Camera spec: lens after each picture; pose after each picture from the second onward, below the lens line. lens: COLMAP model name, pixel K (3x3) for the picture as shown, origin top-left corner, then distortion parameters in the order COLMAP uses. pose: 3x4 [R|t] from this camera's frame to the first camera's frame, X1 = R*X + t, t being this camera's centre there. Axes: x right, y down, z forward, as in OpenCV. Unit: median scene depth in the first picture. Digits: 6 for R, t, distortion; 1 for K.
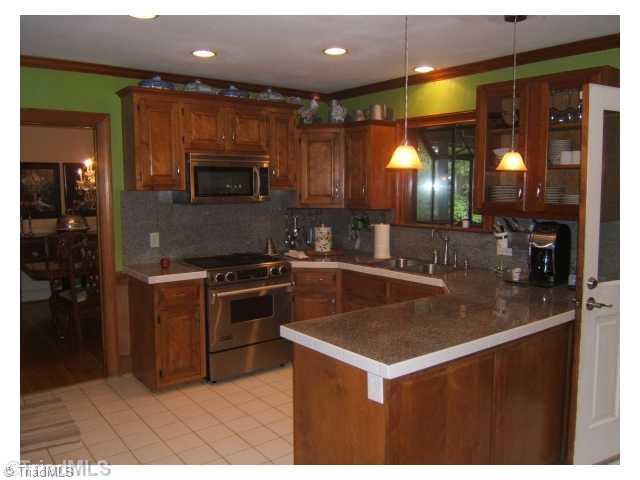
lens RADIAL K [[545.6, 0, 320.0], [0, 545.6, 240.3], [0, 0, 1]] dist [-0.006166, -0.001018]
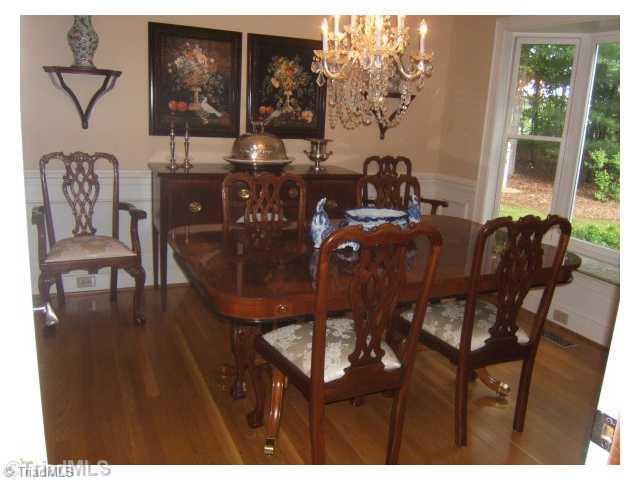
lens RADIAL K [[545.6, 0, 319.7], [0, 545.6, 239.2], [0, 0, 1]] dist [-0.006166, -0.001018]
pose [[0.976021, 0.109115, -0.188353, -0.288937], [-0.085595, 0.987970, 0.128800, -0.019110], [0.200141, -0.109589, 0.973619, 0.488199]]
